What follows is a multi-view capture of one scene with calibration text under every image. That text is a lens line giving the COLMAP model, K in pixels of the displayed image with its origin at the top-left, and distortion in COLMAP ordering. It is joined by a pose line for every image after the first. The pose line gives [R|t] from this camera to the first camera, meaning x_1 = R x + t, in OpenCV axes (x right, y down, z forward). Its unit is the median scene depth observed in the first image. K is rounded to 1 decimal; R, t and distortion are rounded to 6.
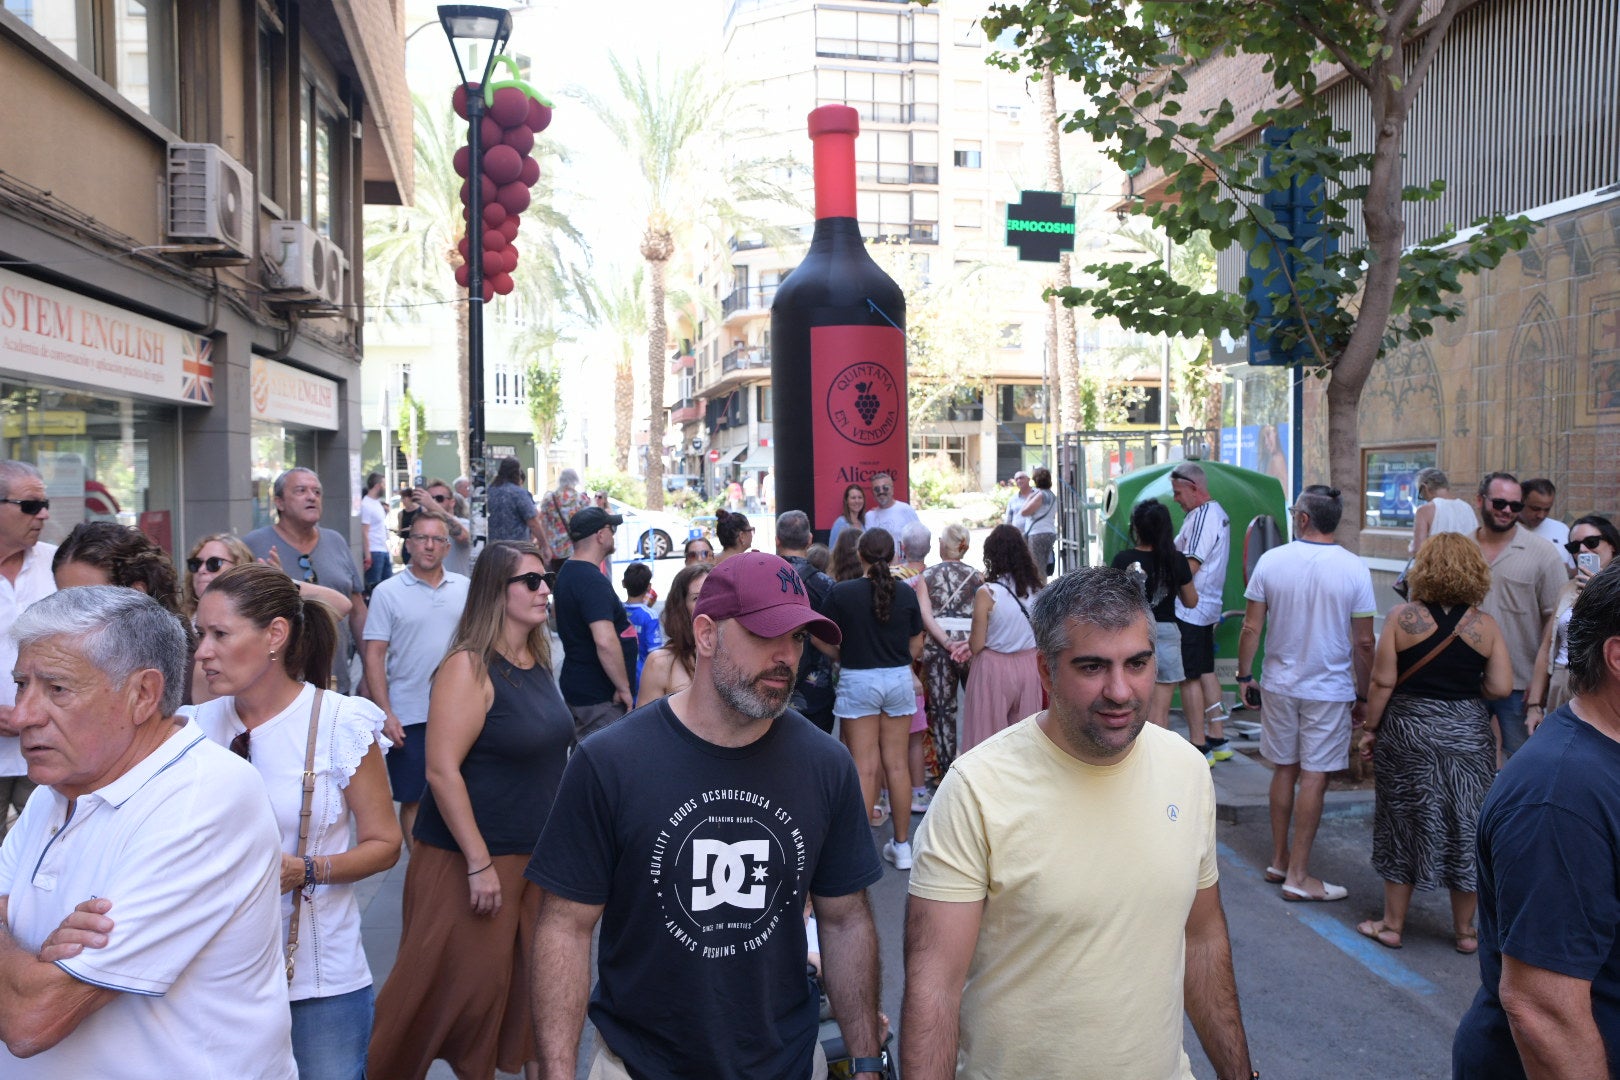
lens RADIAL K [[1227.6, 0, 810.0], [0, 1227.6, 540.0], [0, 0, 1]] dist [-0.110627, 0.091417]
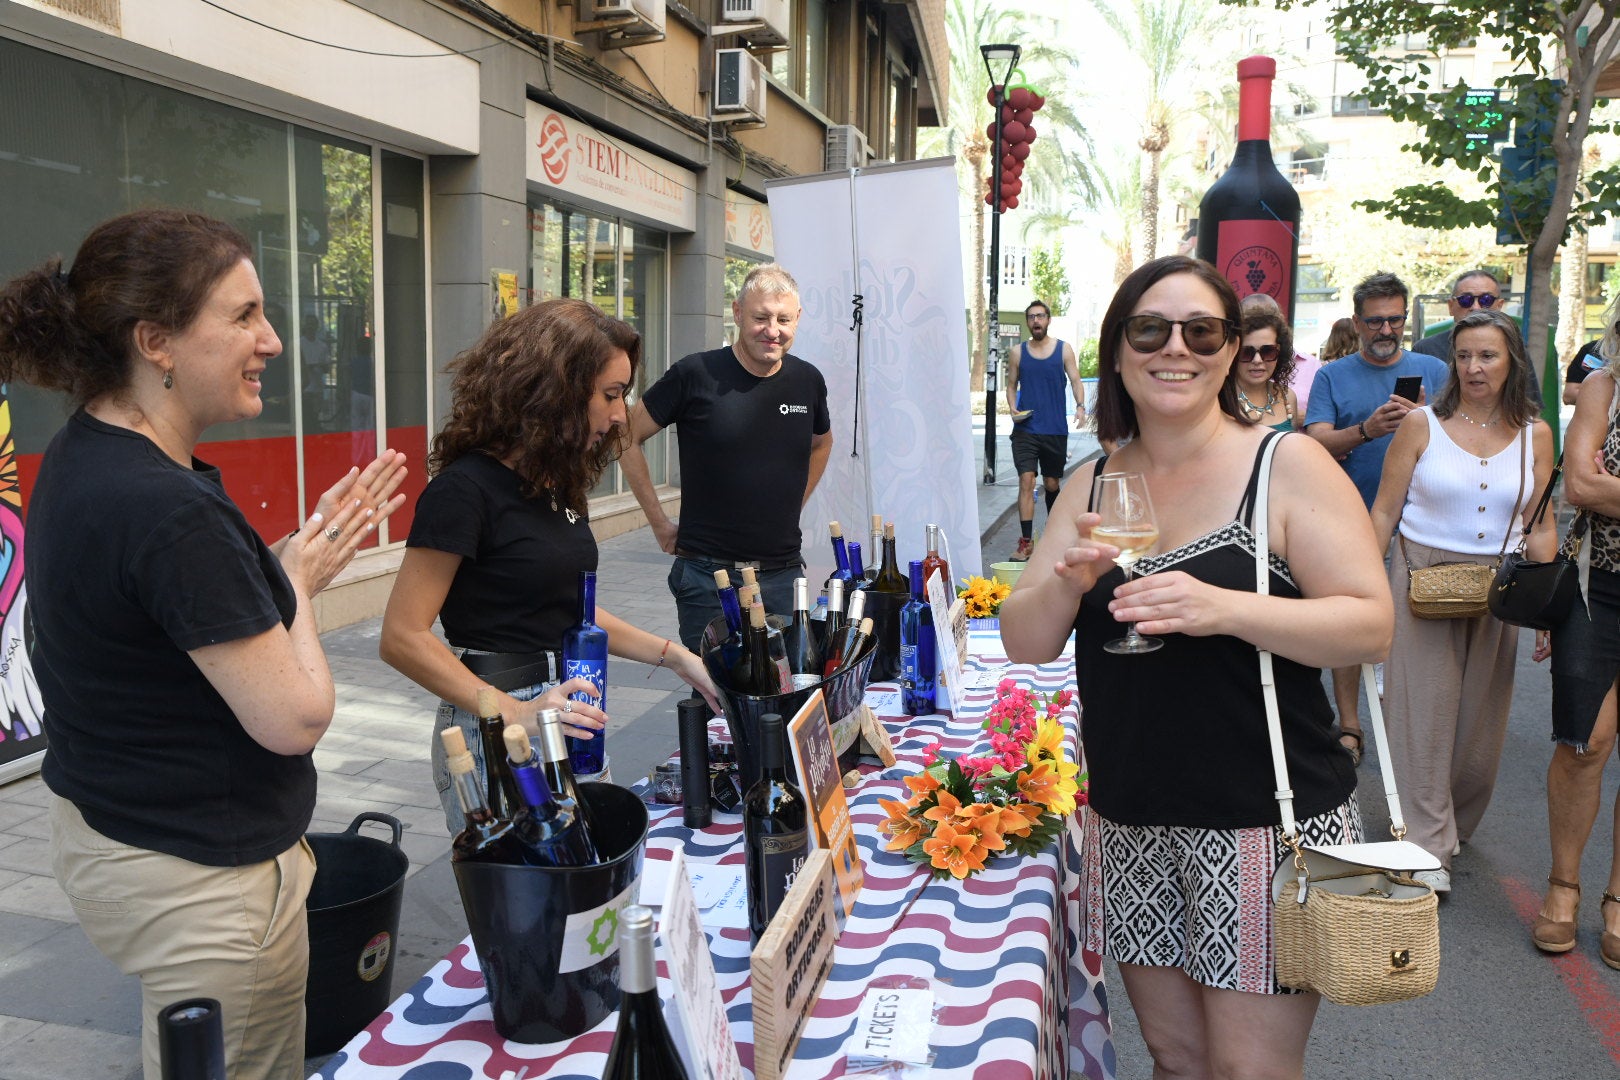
lens RADIAL K [[1227.6, 0, 810.0], [0, 1227.6, 540.0], [0, 0, 1]] dist [-0.110627, 0.091417]
pose [[0.918954, 0.072643, -0.387618, 0.178351], [-0.035566, 0.994149, 0.101993, 0.094324], [0.392759, -0.079941, 0.916160, -0.699740]]
